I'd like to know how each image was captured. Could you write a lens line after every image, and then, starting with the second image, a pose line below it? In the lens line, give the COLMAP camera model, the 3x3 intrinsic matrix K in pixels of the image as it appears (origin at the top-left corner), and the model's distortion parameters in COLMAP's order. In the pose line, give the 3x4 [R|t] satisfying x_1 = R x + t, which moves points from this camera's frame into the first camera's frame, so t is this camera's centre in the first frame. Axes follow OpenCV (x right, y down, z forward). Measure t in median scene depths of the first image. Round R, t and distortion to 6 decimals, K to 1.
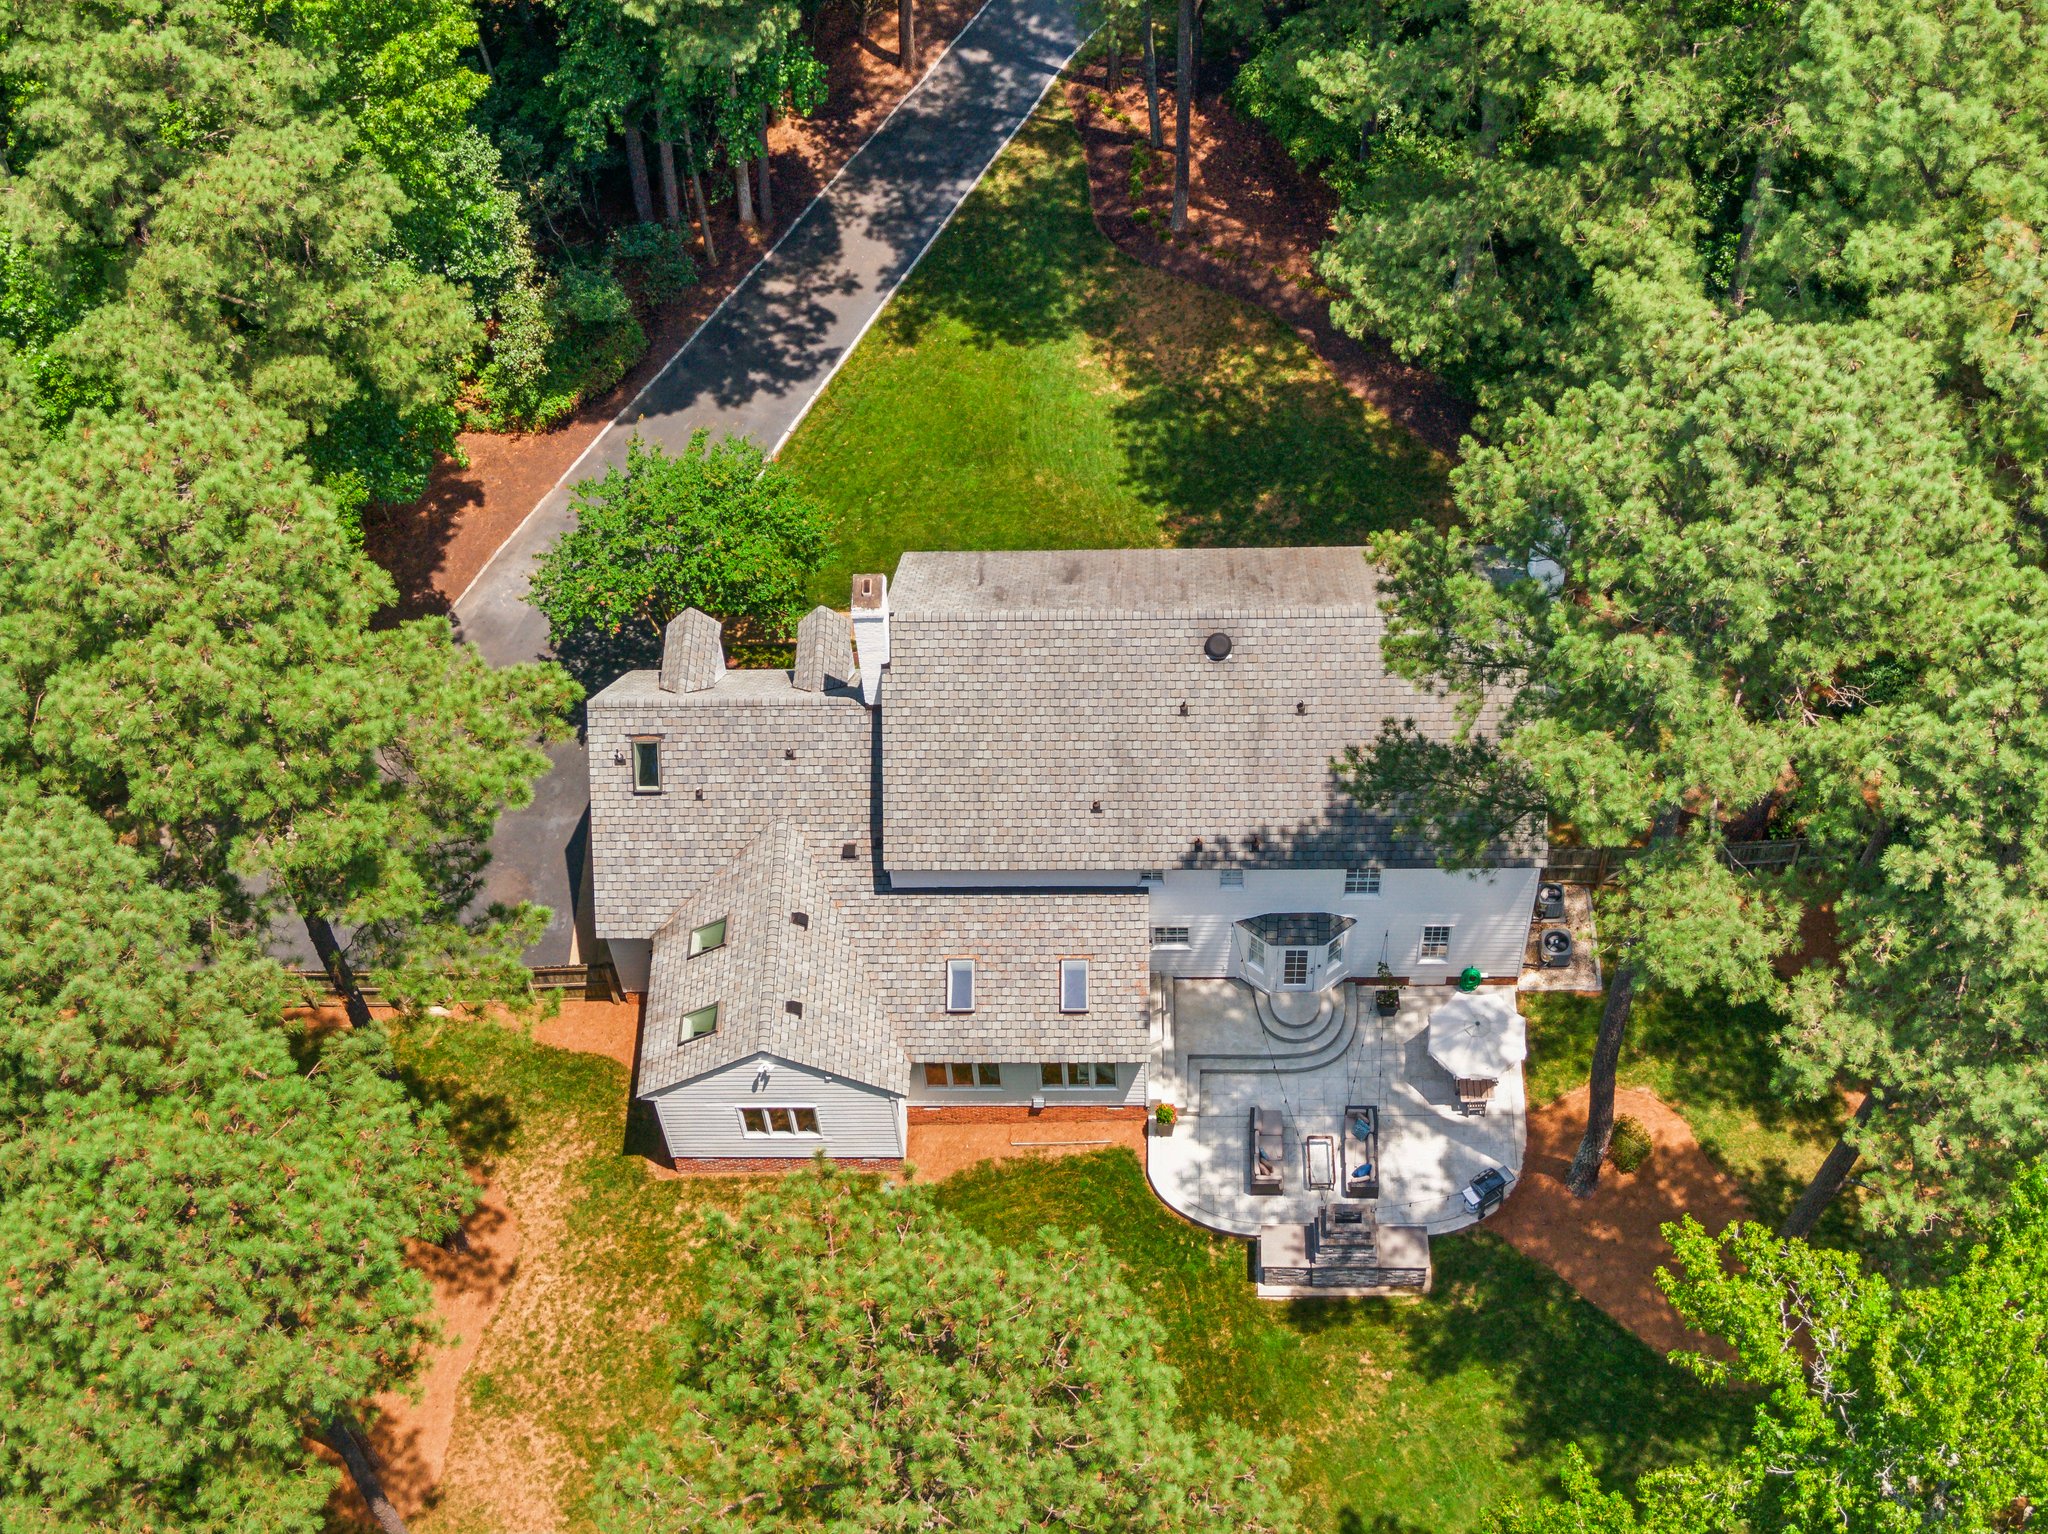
lens RADIAL K [[2988.1, 0, 1024.0], [0, 2988.1, 767.0], [0, 0, 1]] dist [0.035923, -0.139091]
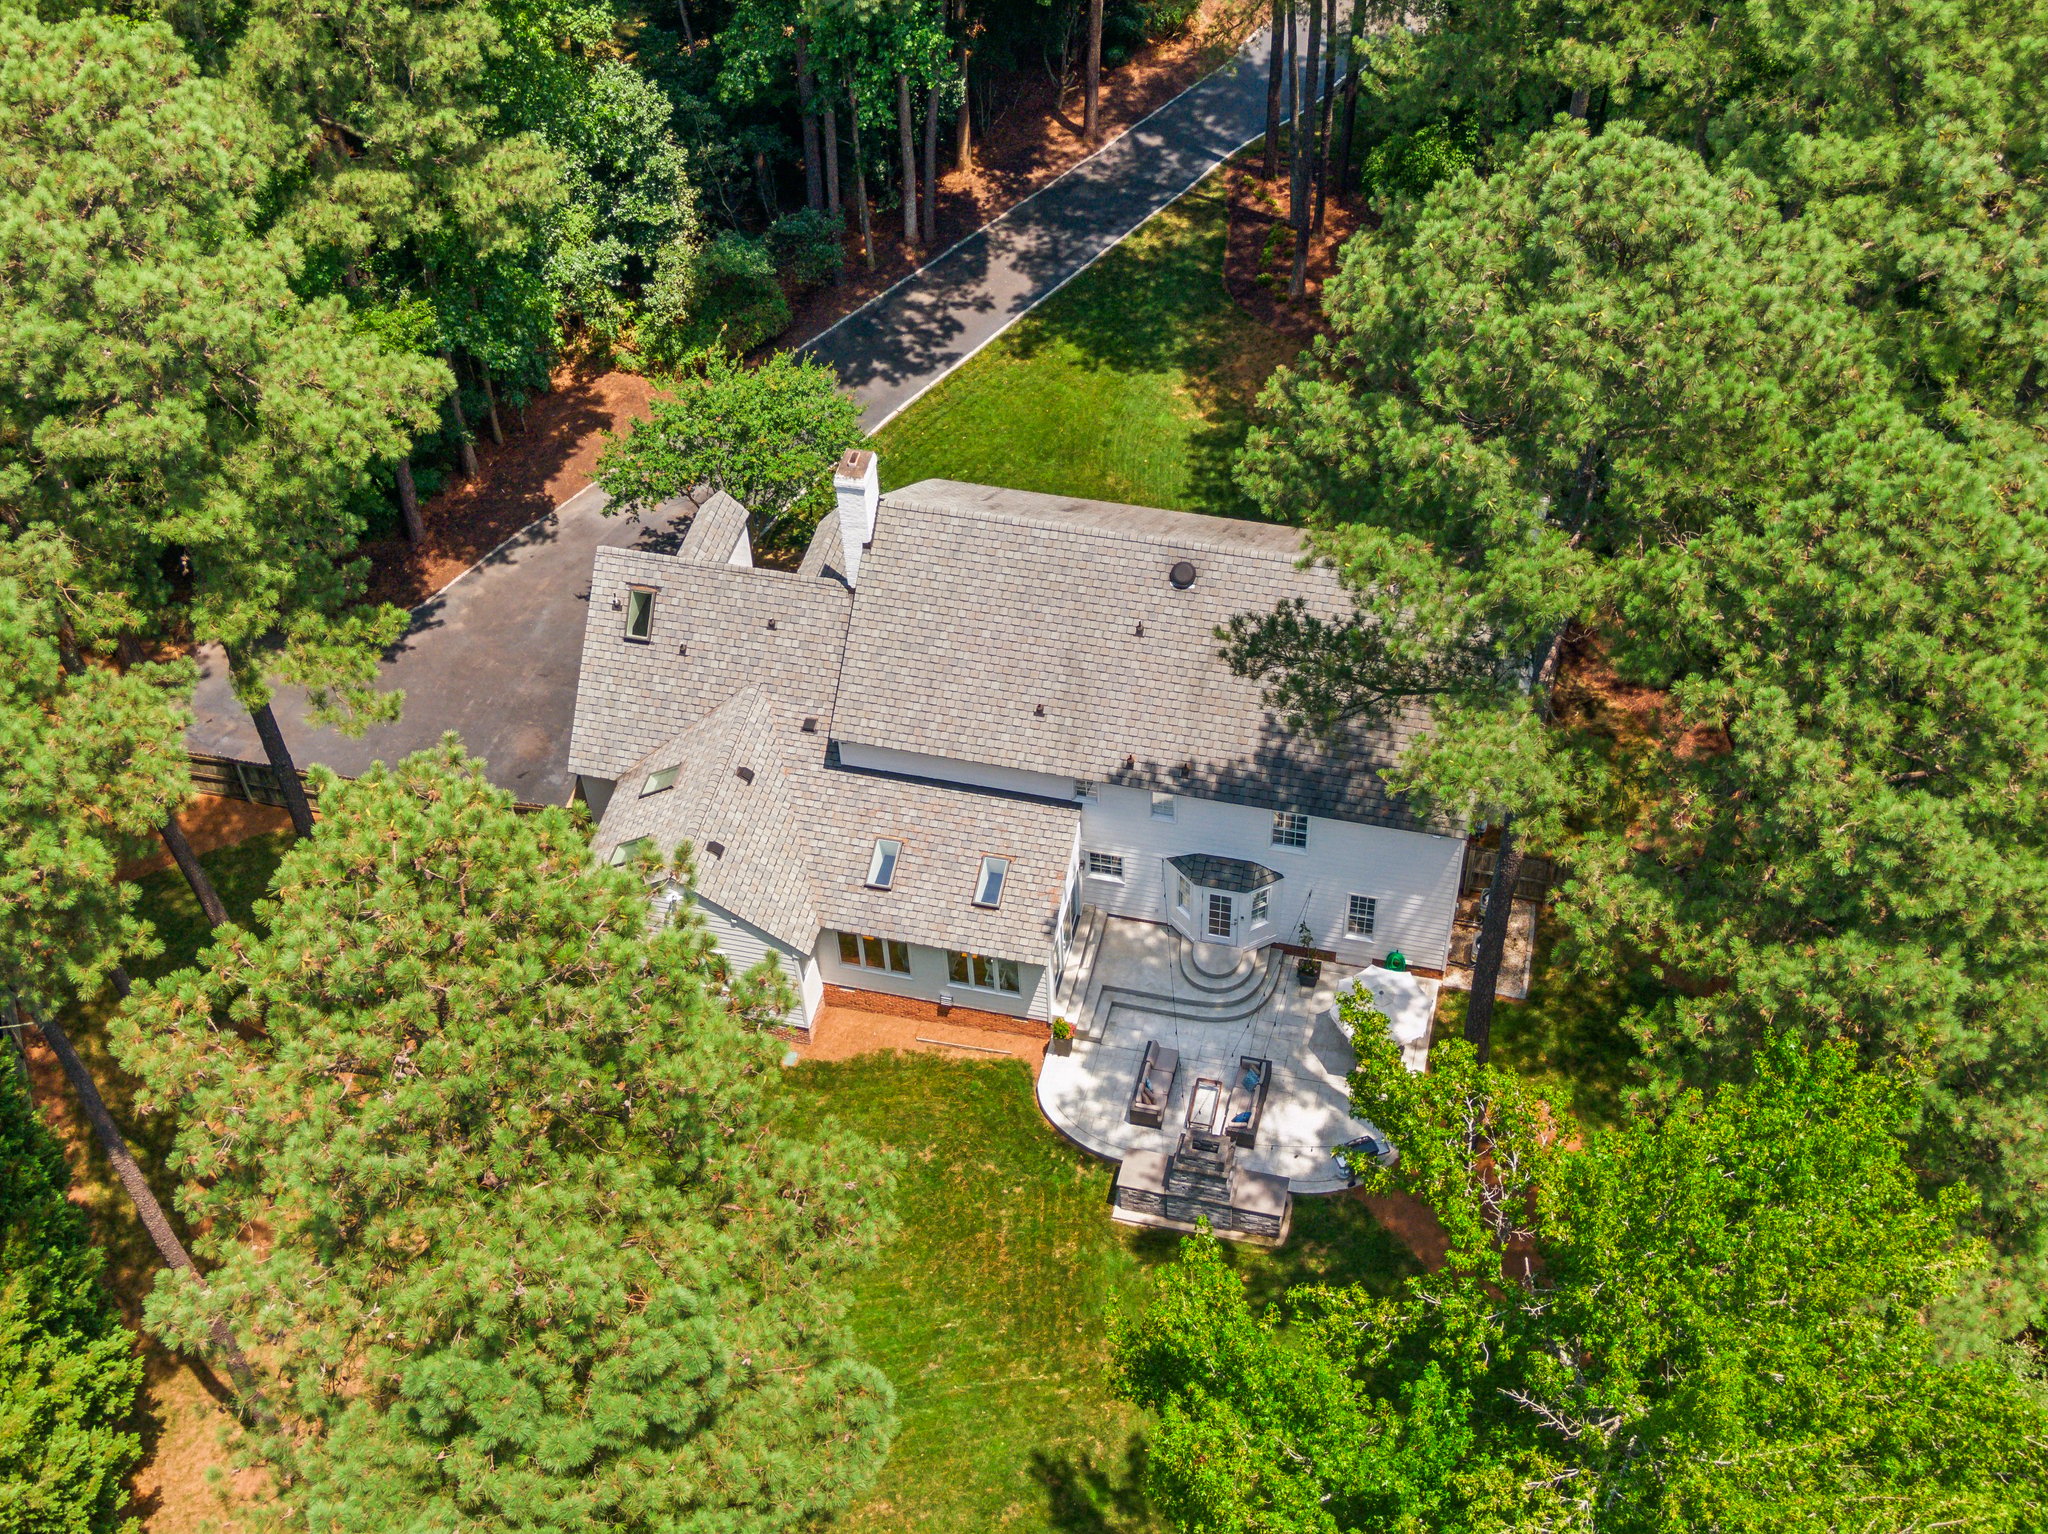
lens RADIAL K [[2526.8, 0, 1024.0], [0, 2526.8, 767.0], [0, 0, 1]] dist [-0.006363, 0.097622]
pose [[0.976392, 0.166168, -0.138012, 0.141450], [-0.180192, 0.978918, -0.096176, 0.116392], [0.119121, 0.118774, 0.985750, 0.147322]]
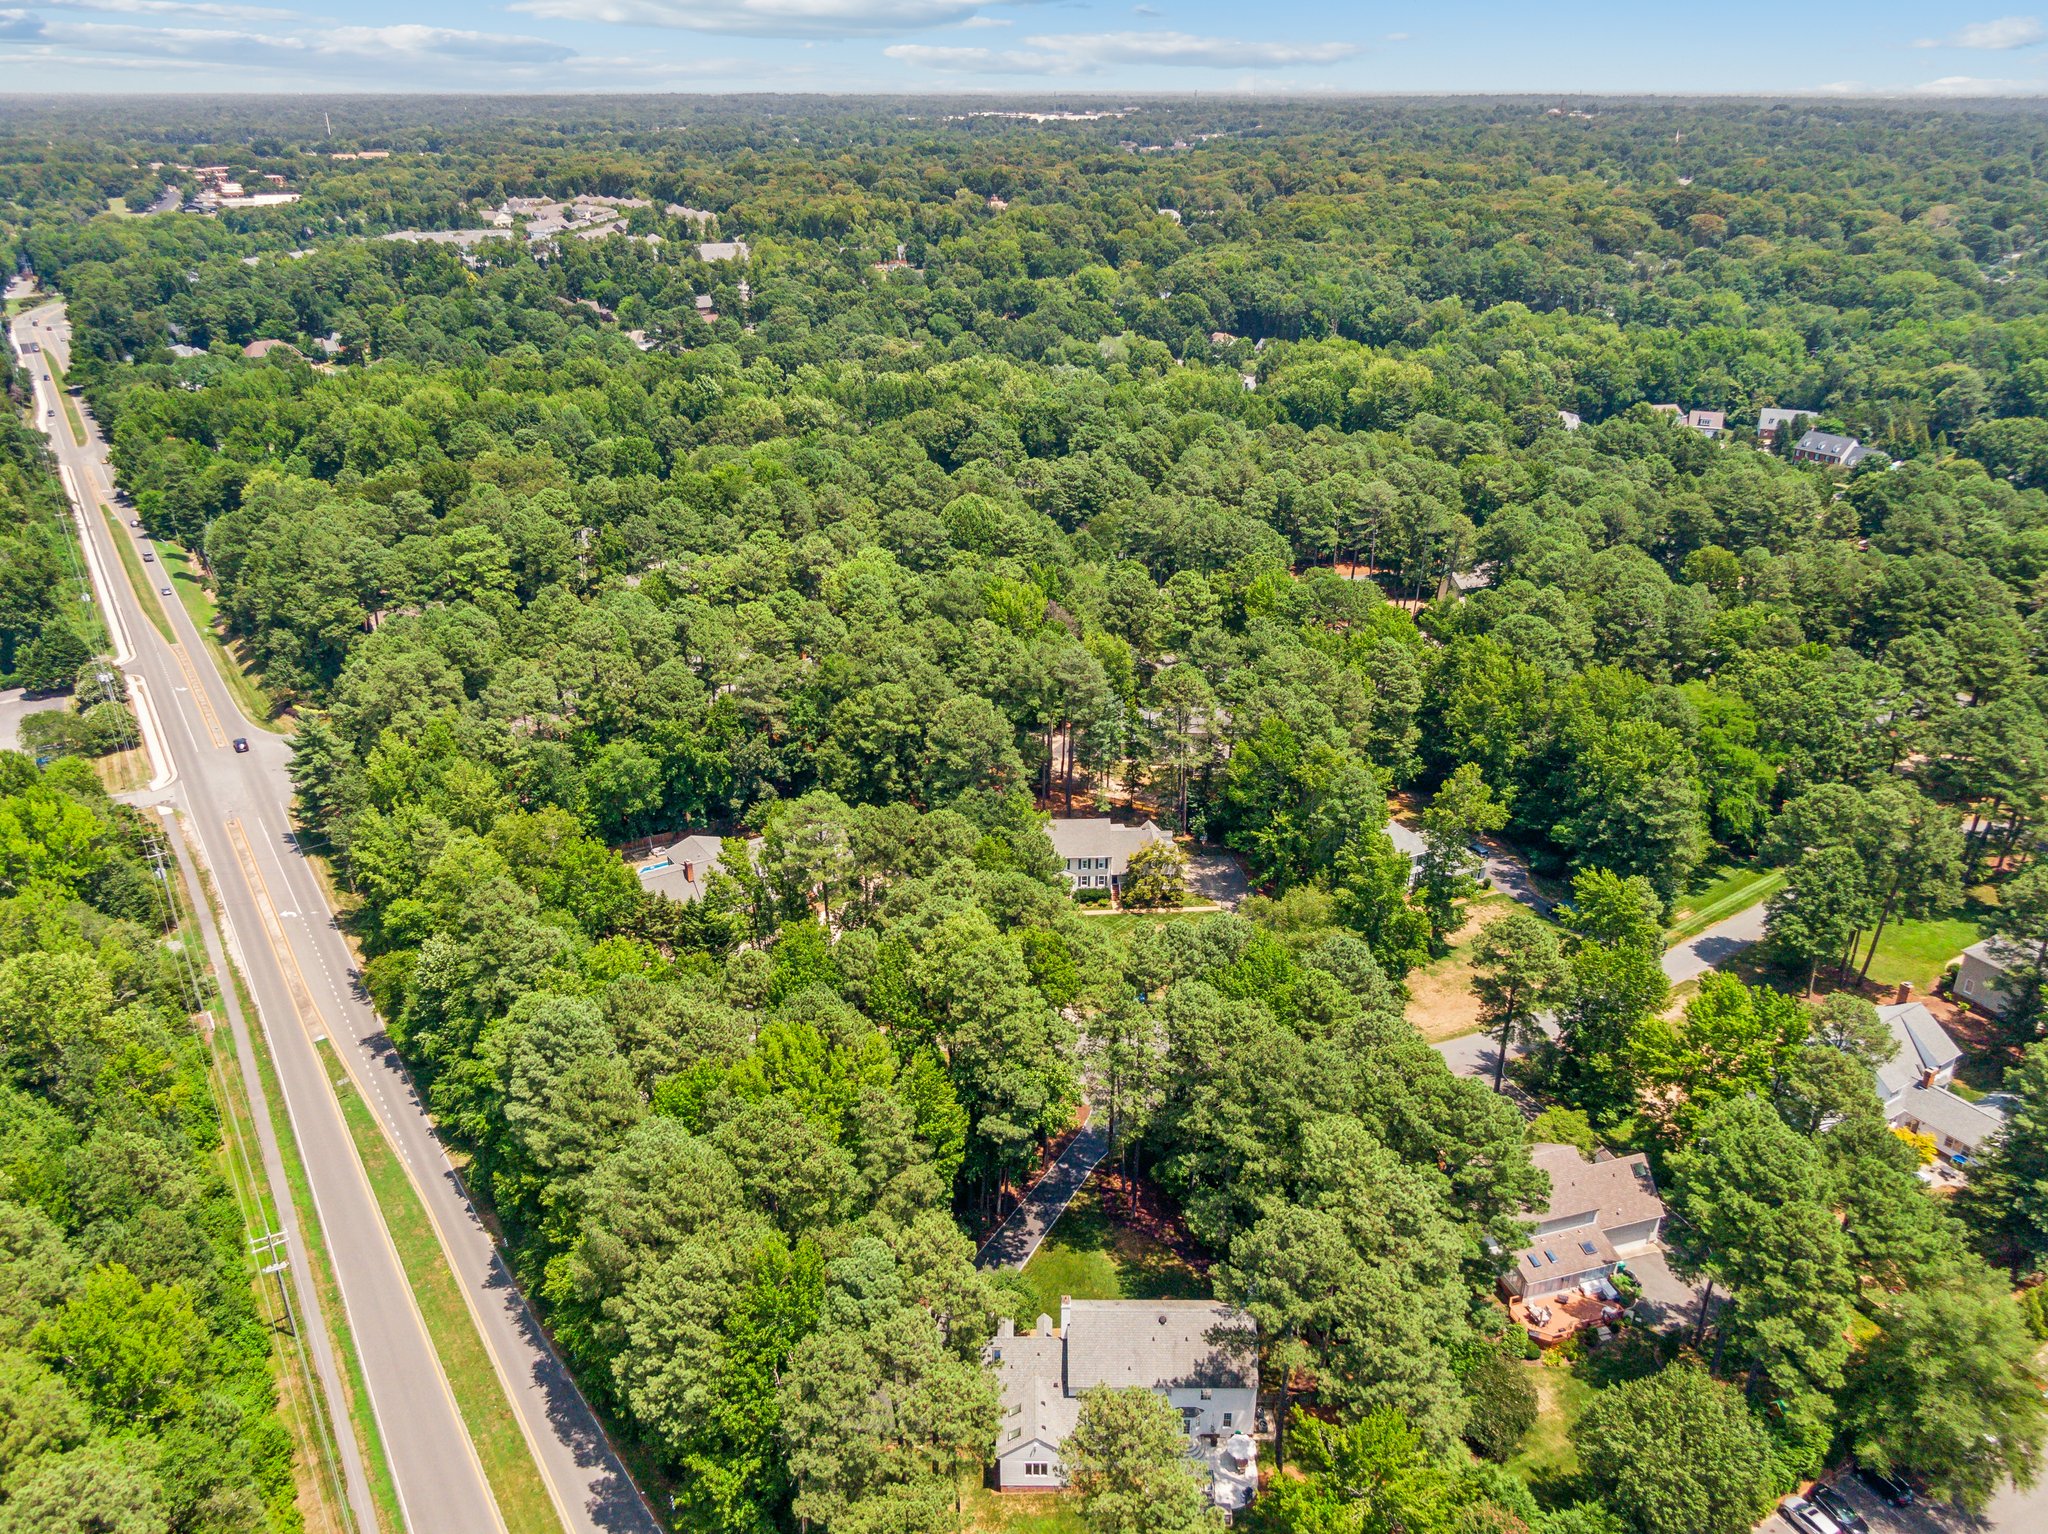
lens RADIAL K [[1630.3, 0, 988.0], [0, 1630.3, 706.3], [0, 0, 1]] dist [0.004855, -0.000017]
pose [[0.999254, 0.032459, 0.020928, -0.205947], [-0.016883, 0.854496, -0.519183, 0.345172], [-0.034735, 0.518443, 0.854407, -1.027569]]
